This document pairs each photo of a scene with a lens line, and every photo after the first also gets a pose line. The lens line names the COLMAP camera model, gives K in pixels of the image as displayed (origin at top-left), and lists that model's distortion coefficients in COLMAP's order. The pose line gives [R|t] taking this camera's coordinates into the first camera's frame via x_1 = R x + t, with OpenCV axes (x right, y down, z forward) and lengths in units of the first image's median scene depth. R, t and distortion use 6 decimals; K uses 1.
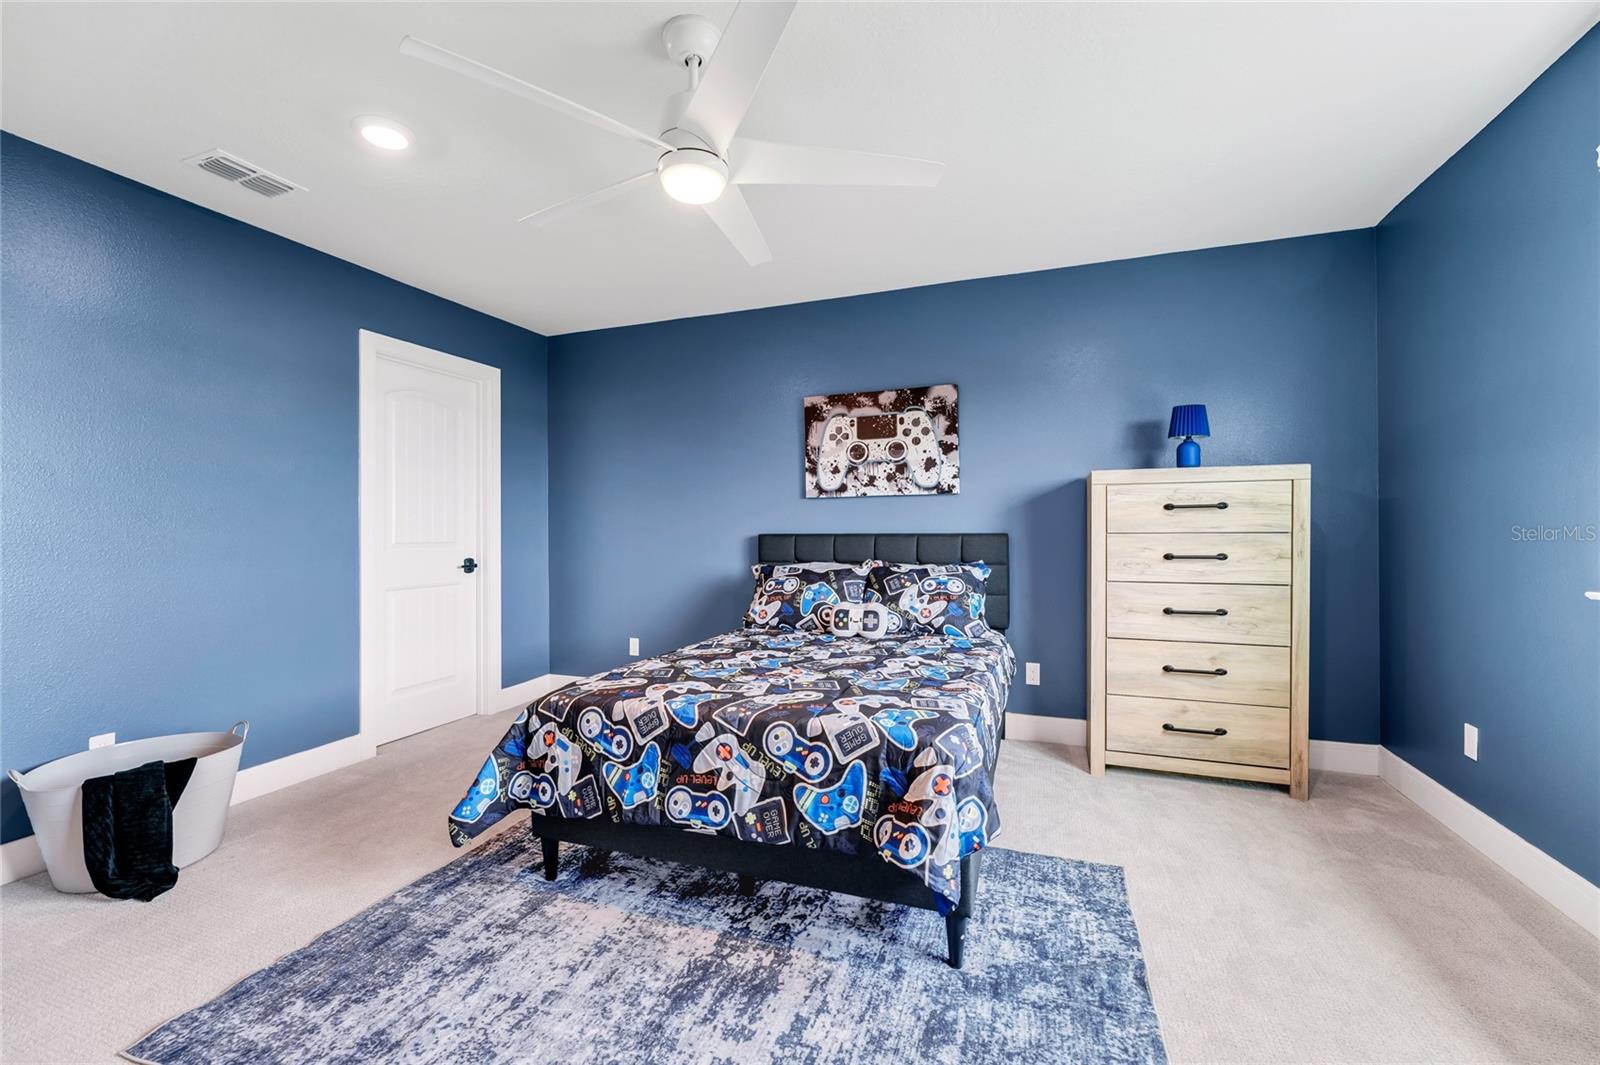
lens RADIAL K [[658.6, 0, 808.2], [0, 658.6, 525.7], [0, 0, 1]] dist [0.002951, -0.001860]
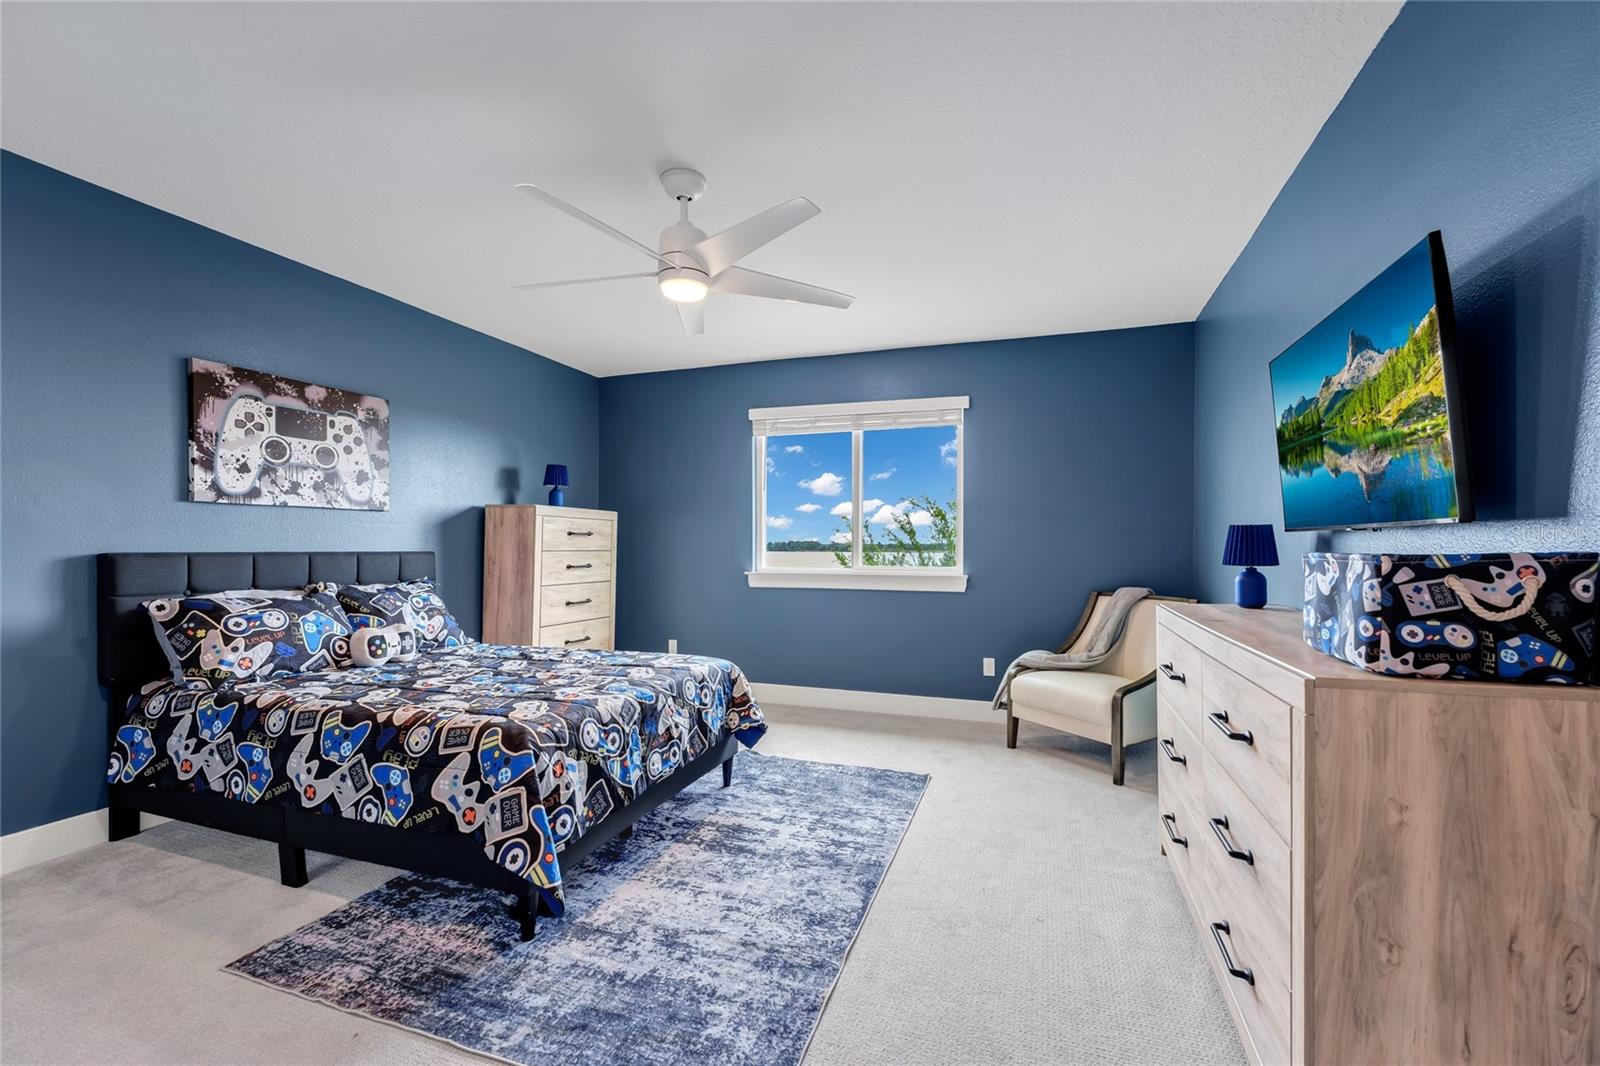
lens RADIAL K [[658.6, 0, 805.5], [0, 658.6, 546.6], [0, 0, 1]] dist [0.002951, -0.001860]
pose [[-0.005496, 0.008979, 0.999945, -0.762561], [-0.005507, 0.999944, -0.009009, 0.009532], [-0.999970, -0.005556, -0.005446, 0.378951]]
